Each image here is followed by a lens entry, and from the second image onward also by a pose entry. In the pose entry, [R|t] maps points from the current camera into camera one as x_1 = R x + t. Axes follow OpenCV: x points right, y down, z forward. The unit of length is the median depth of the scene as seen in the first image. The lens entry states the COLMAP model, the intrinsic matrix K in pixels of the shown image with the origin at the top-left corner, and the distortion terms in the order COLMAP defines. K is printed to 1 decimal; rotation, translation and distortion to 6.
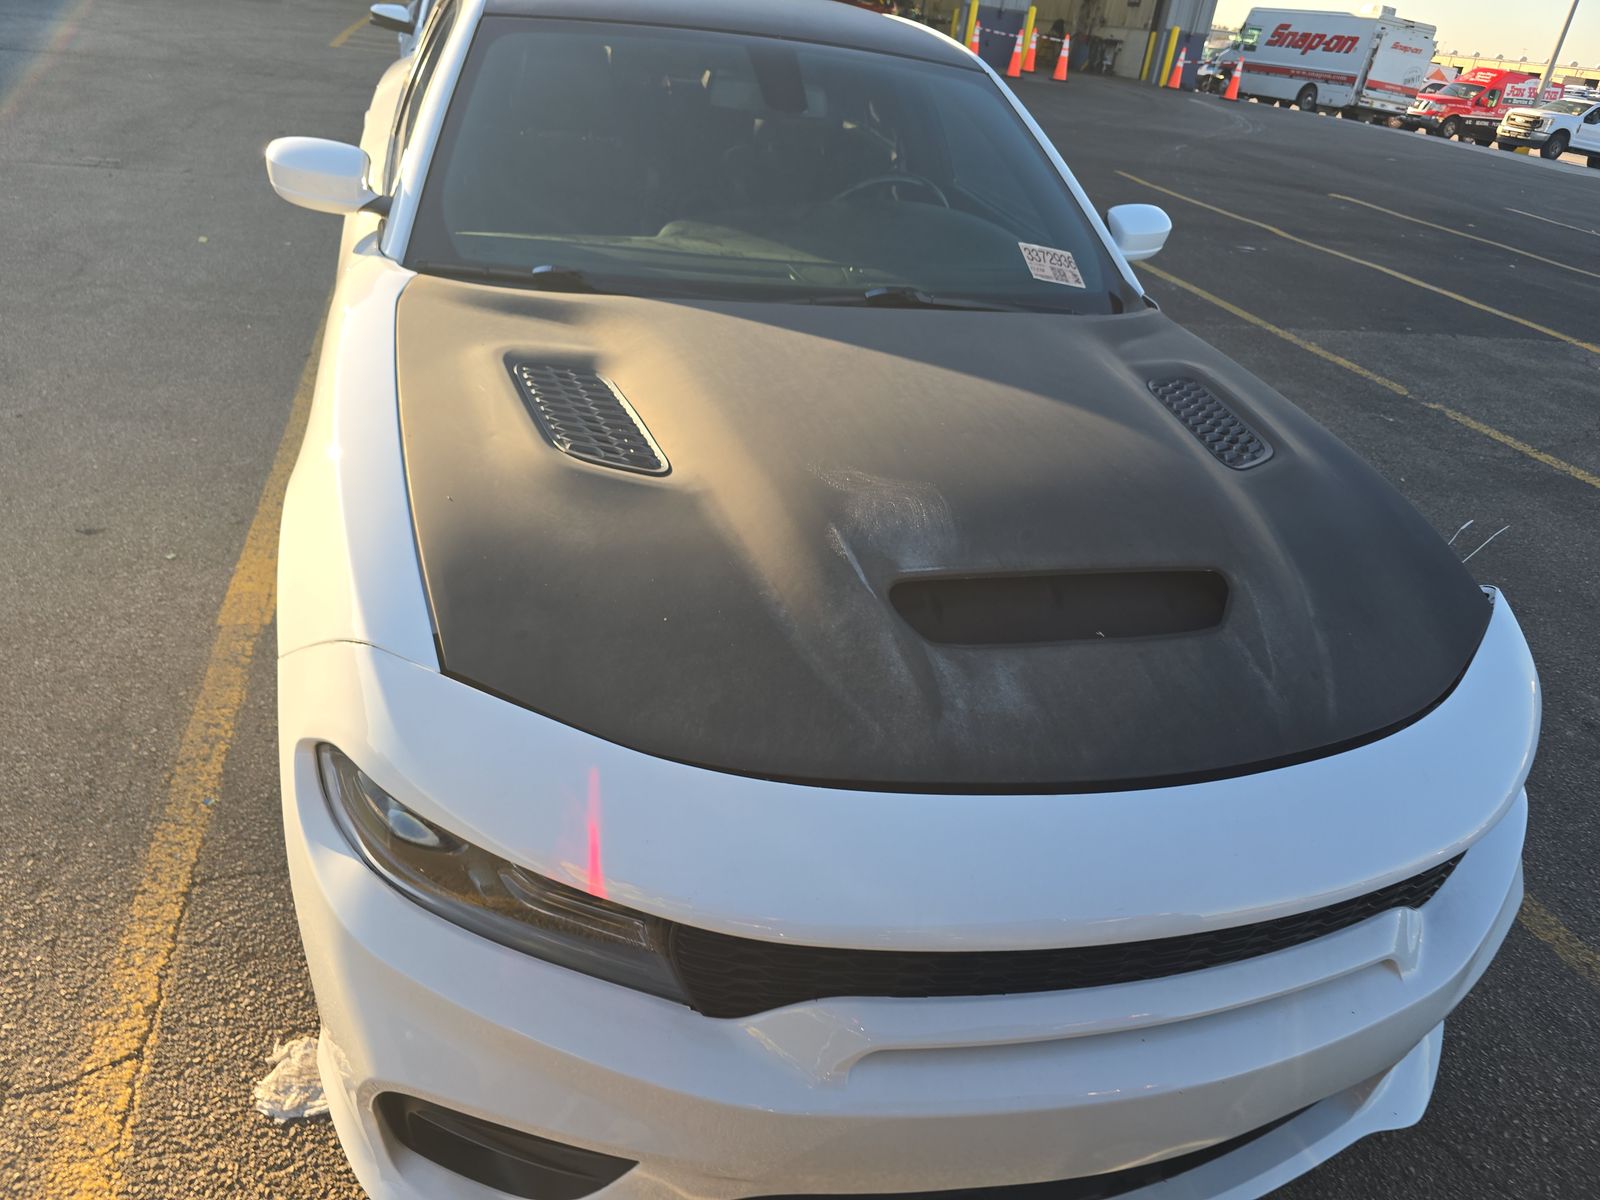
lens RADIAL K [[1077.4, 0, 807.6], [0, 1077.4, 595.6], [0, 0, 1]] dist [0.043931, -0.046136]
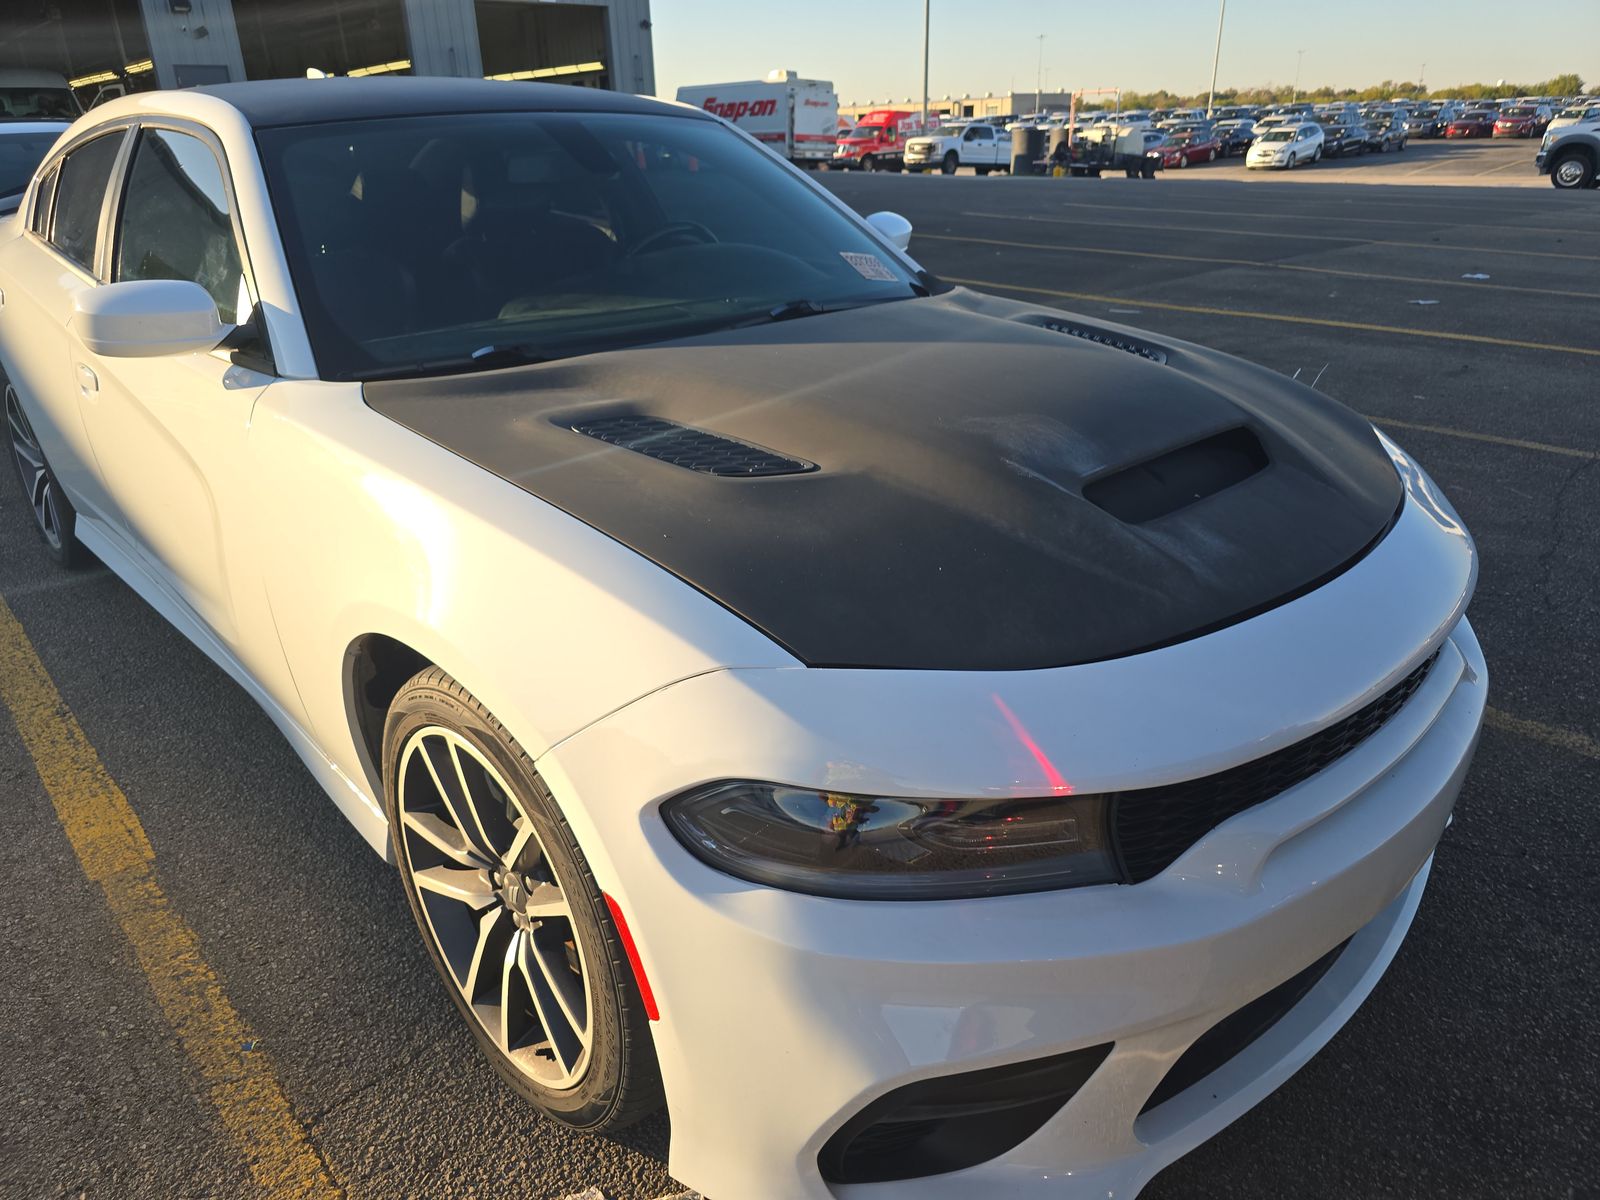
lens RADIAL K [[1077.4, 0, 807.6], [0, 1077.4, 595.6], [0, 0, 1]] dist [0.043931, -0.046136]
pose [[0.885995, -0.297188, 0.355937, -0.332955], [0.322996, 0.946298, -0.013890, 0.010099], [-0.332695, 0.127273, 0.934407, 0.023942]]
